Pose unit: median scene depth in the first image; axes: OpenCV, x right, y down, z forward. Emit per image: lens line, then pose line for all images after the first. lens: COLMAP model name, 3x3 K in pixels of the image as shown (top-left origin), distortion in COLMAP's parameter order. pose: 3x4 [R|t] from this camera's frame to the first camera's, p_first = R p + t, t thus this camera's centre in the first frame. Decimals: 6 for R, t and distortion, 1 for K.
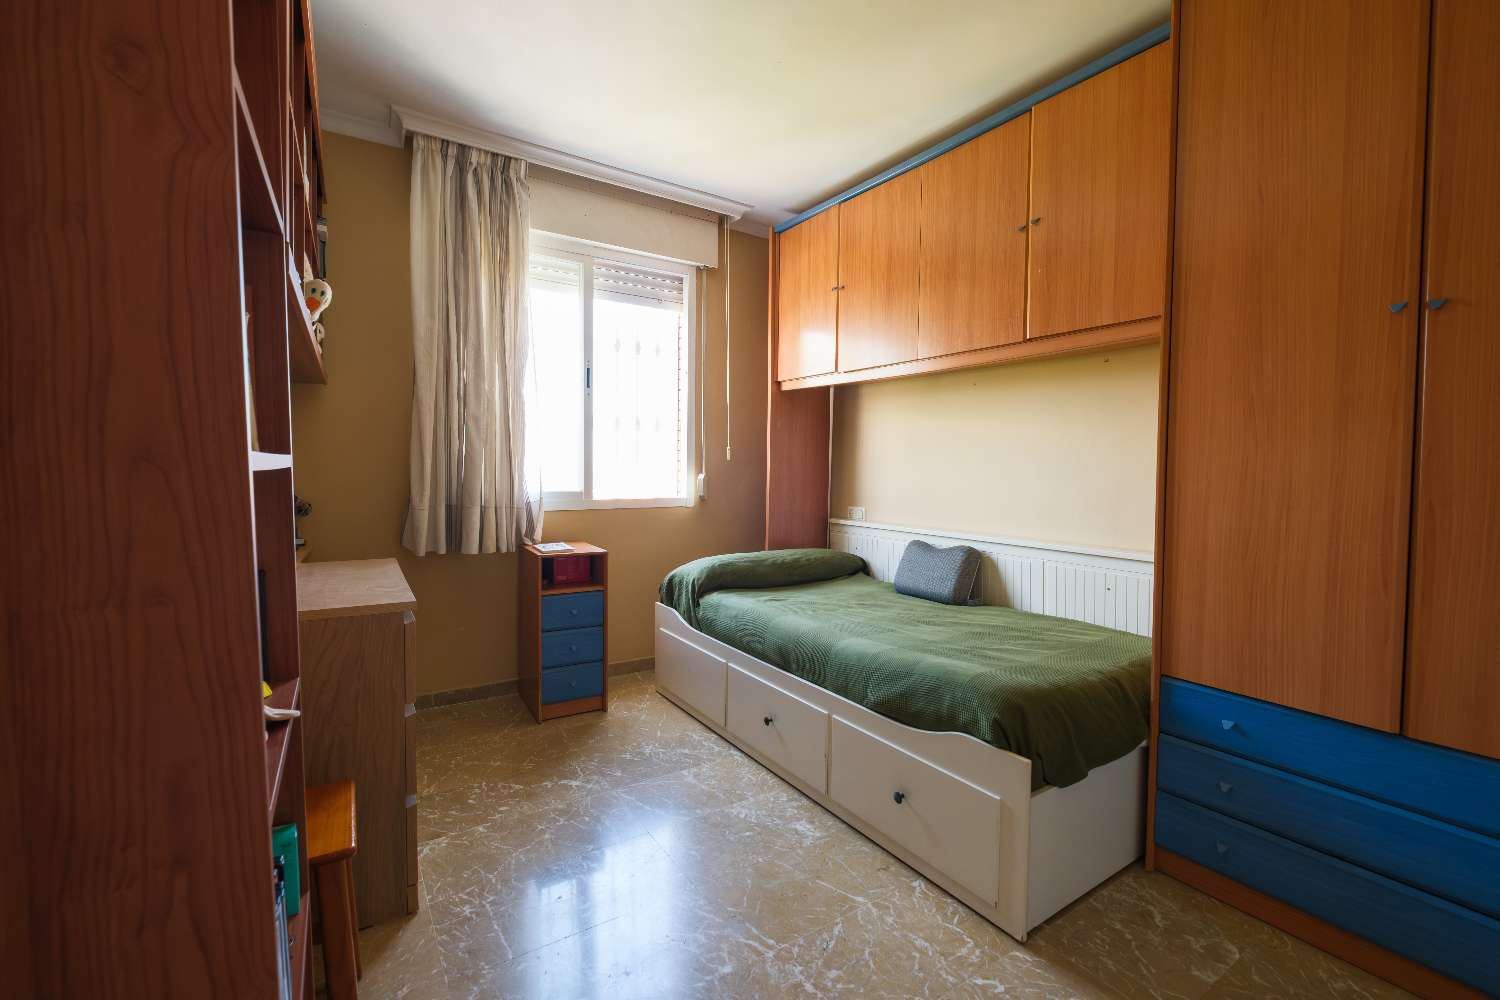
lens RADIAL K [[662.7, 0, 752.9], [0, 662.7, 488.5], [0, 0, 1]] dist [0.027124, -0.000185]
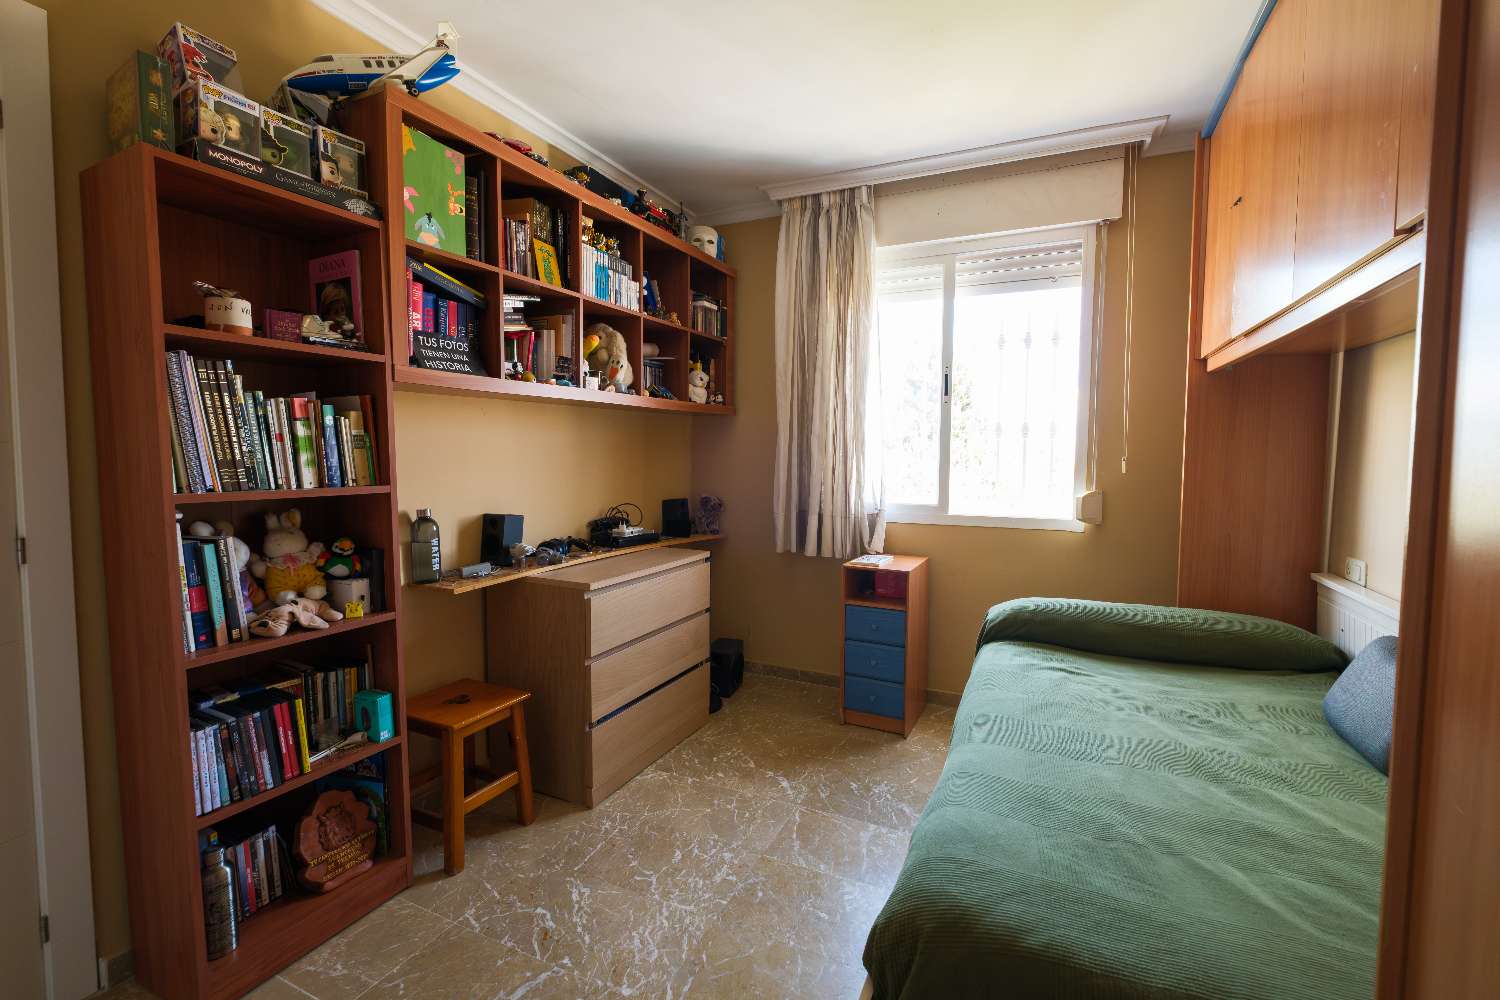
lens RADIAL K [[656.8, 0, 773.6], [0, 656.8, 490.7], [0, 0, 1]] dist [0.000684, -0.004574]
pose [[0.529379, 0.040978, -0.847395, 0.463385], [-0.030828, 0.999102, 0.029055, -0.040888], [0.847825, 0.010742, 0.530167, 0.340469]]
